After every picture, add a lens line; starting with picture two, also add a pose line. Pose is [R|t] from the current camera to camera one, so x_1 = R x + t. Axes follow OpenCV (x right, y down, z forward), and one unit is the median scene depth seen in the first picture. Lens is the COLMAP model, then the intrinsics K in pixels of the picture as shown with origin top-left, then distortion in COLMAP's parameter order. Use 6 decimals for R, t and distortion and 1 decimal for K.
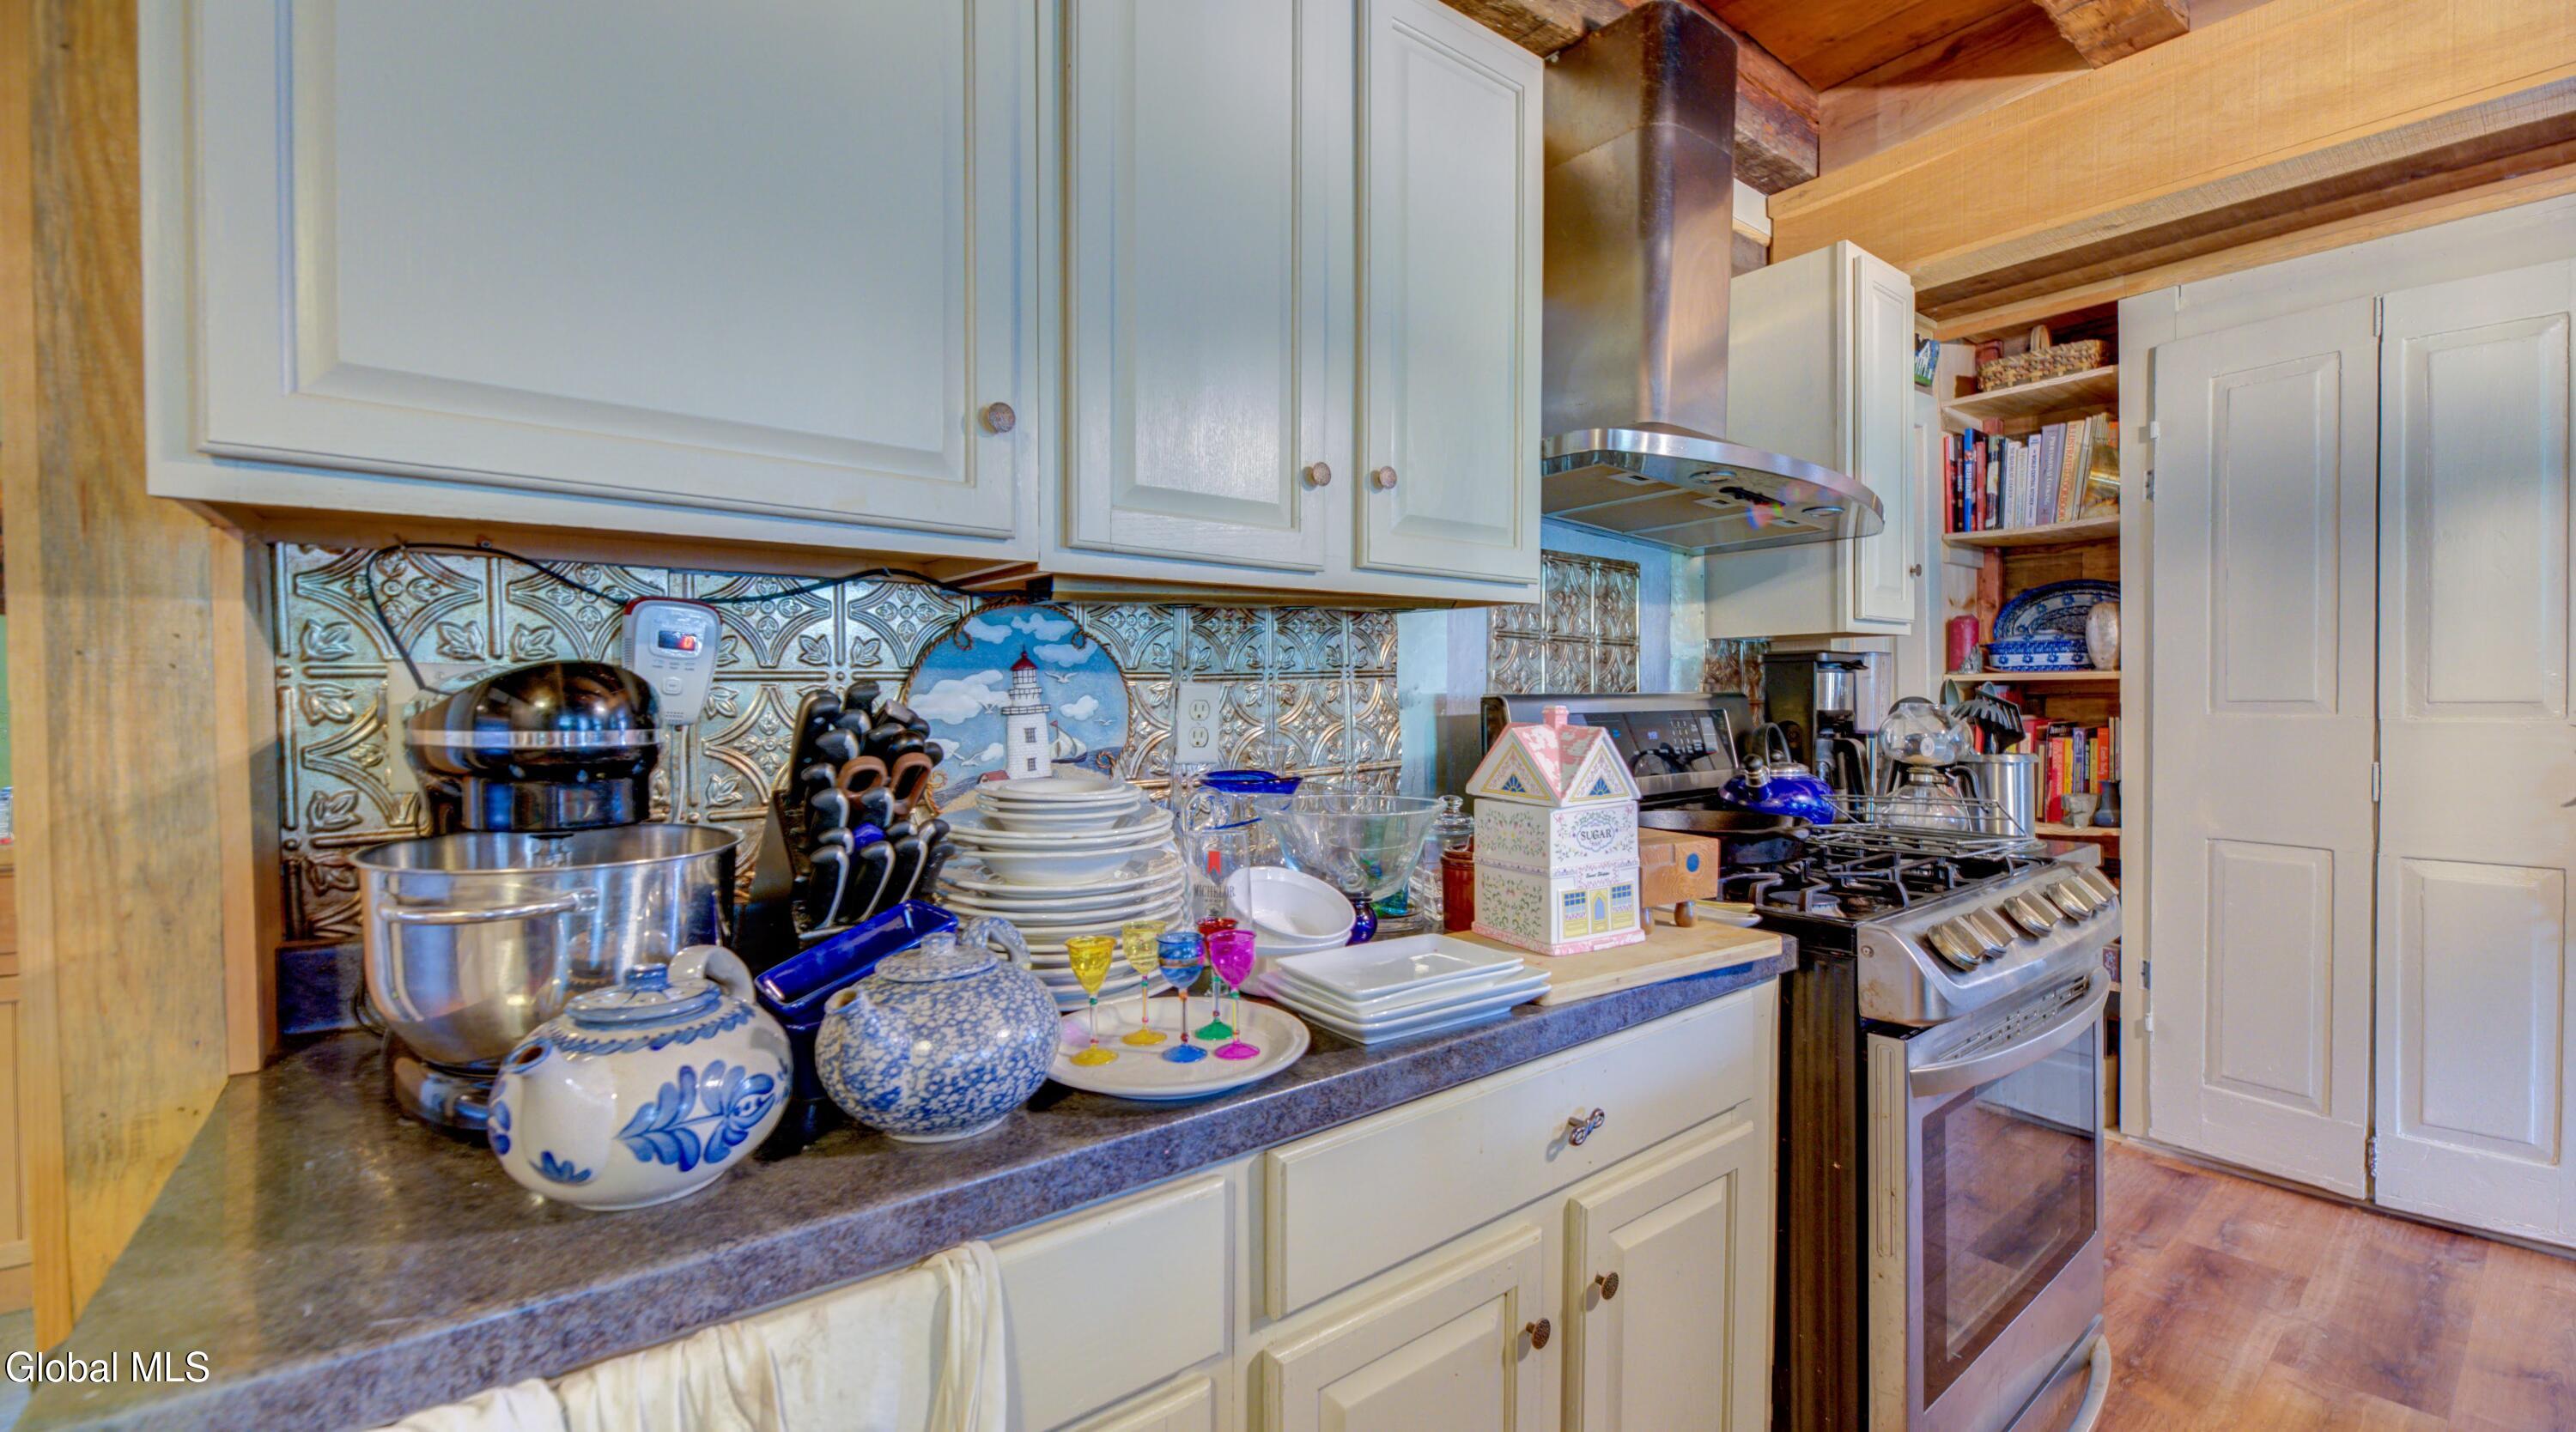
lens RADIAL K [[1045.0, 0, 1285.3], [0, 1045.0, 717.0], [0, 0, 1]] dist [-0.011814, -0.000515]
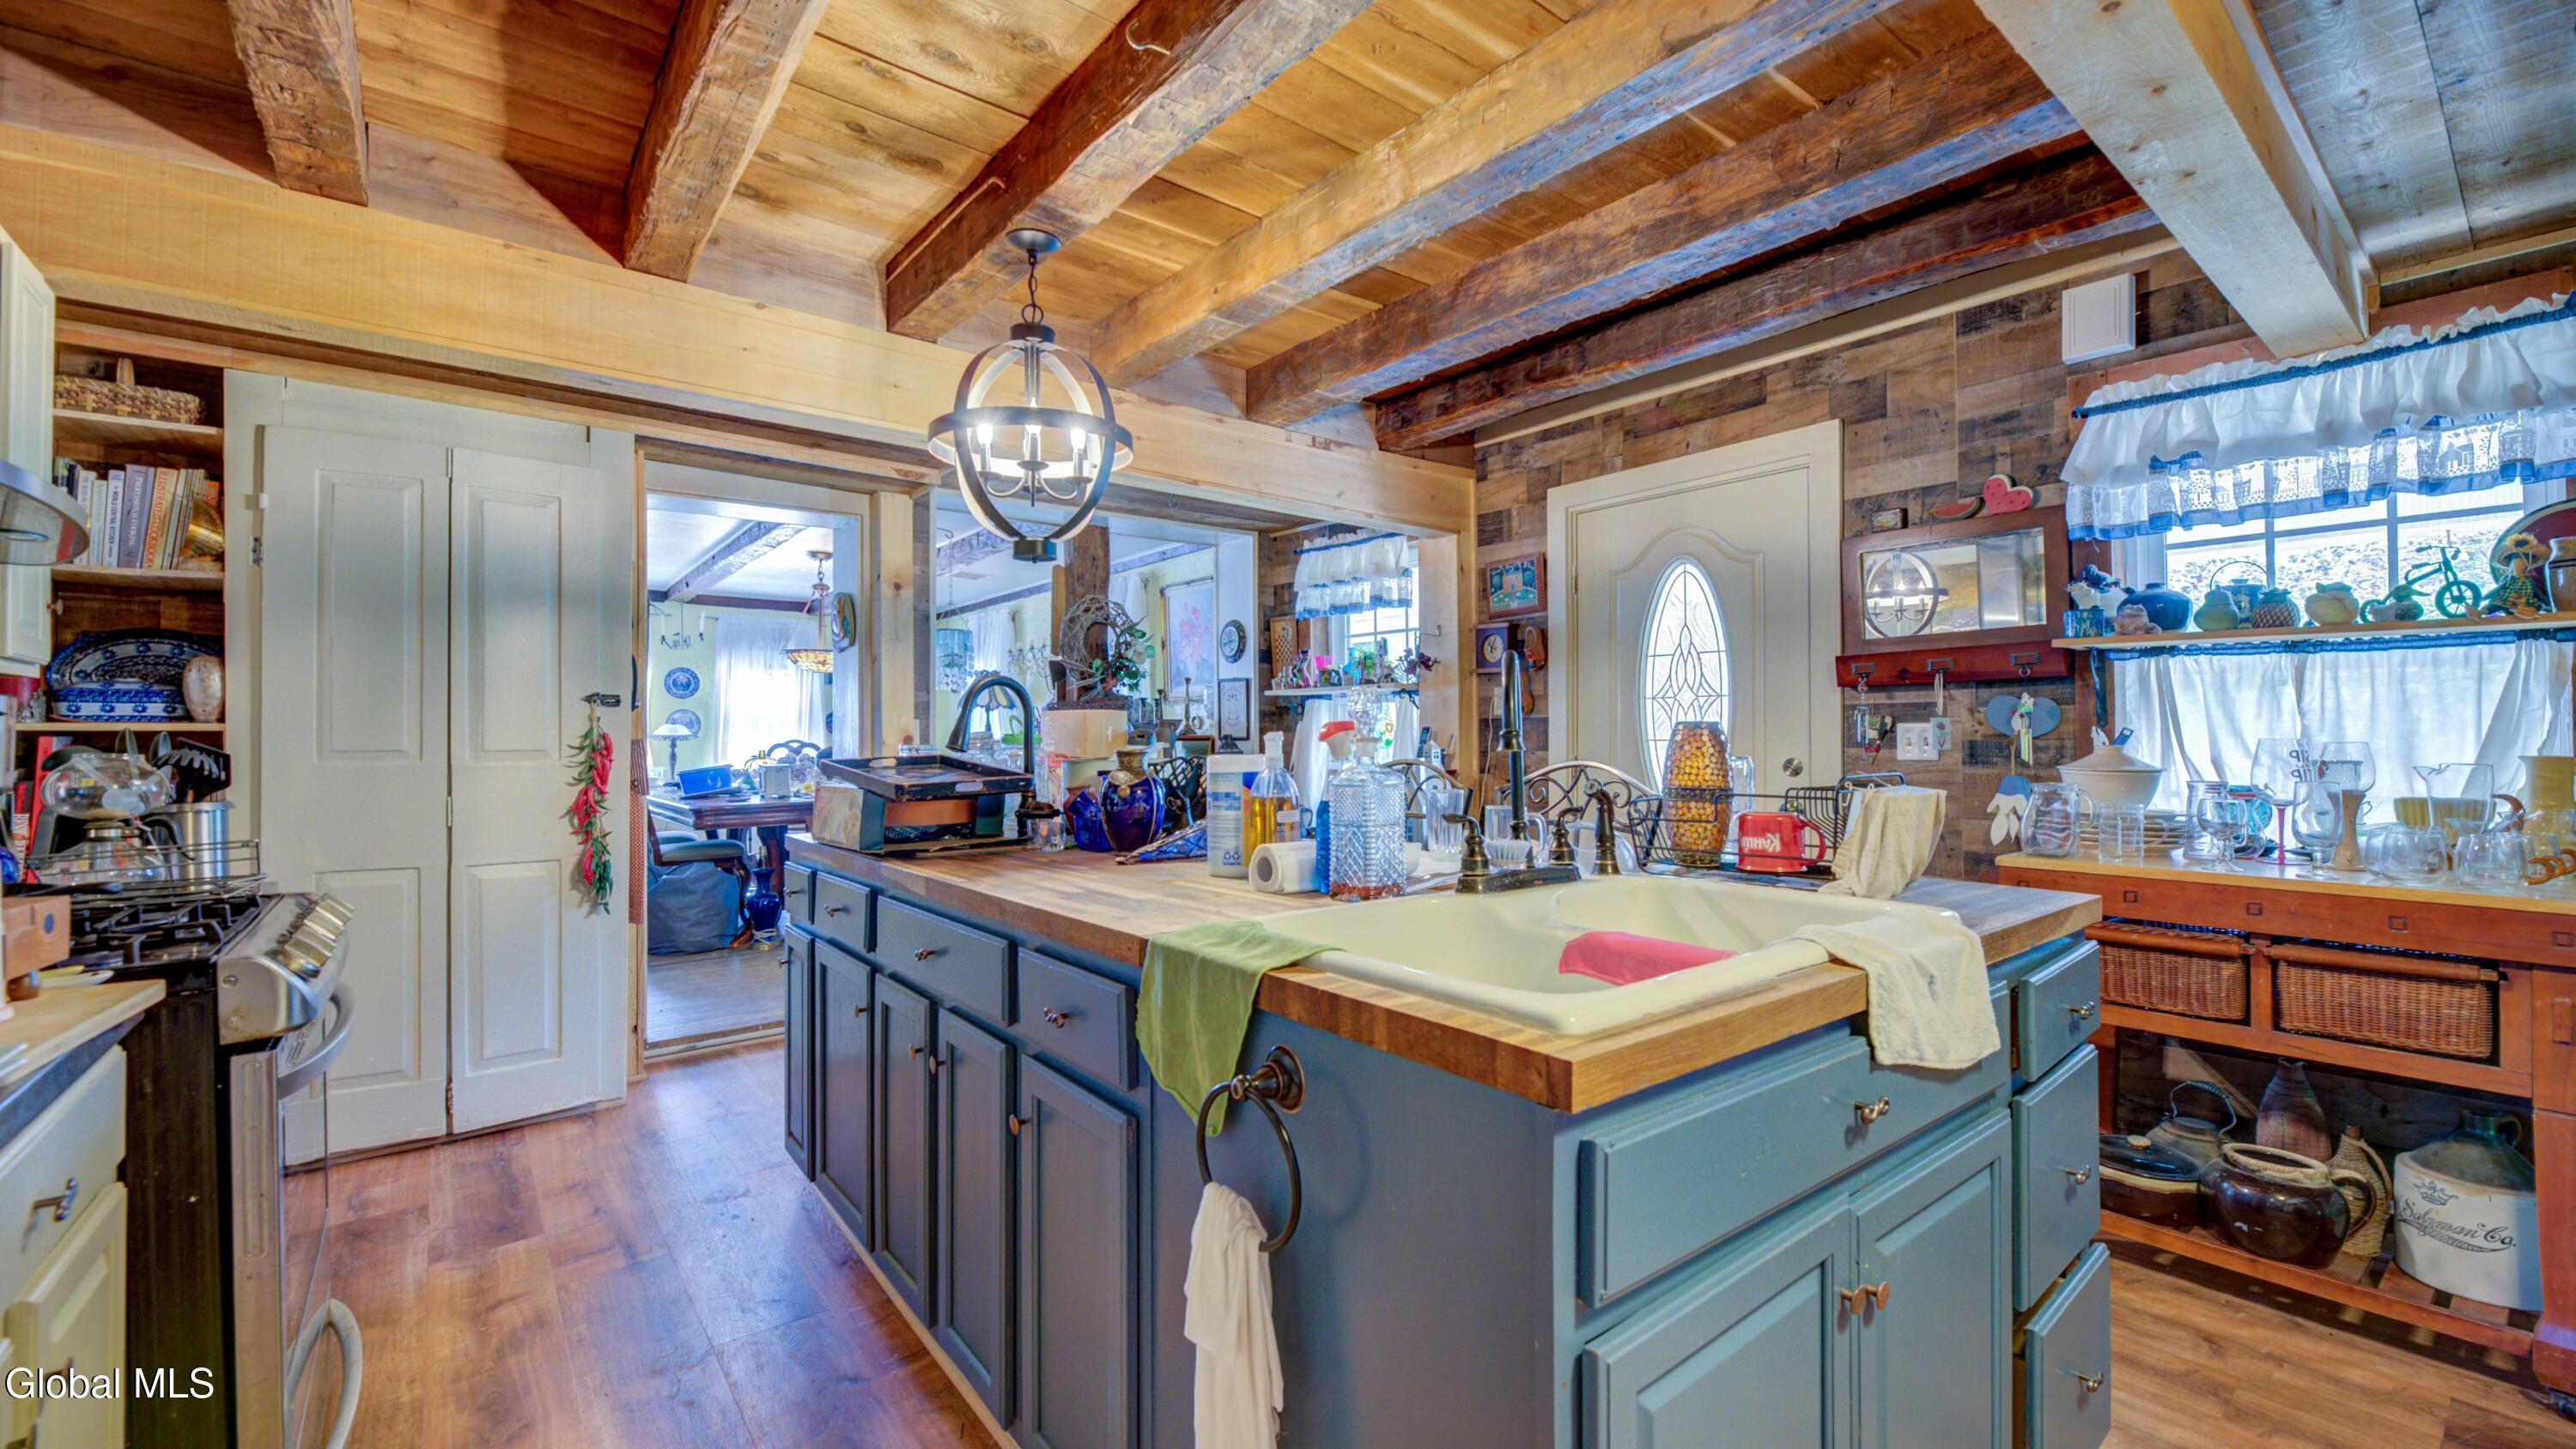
lens RADIAL K [[1044.9, 0, 1283.9], [0, 1044.9, 732.8], [0, 0, 1]] dist [-0.011814, -0.000515]
pose [[-0.024052, 0.013138, 0.999624, -0.279187], [0.025029, 0.999608, -0.012535, 0.004984], [-0.999397, 0.024718, -0.024372, -0.037244]]
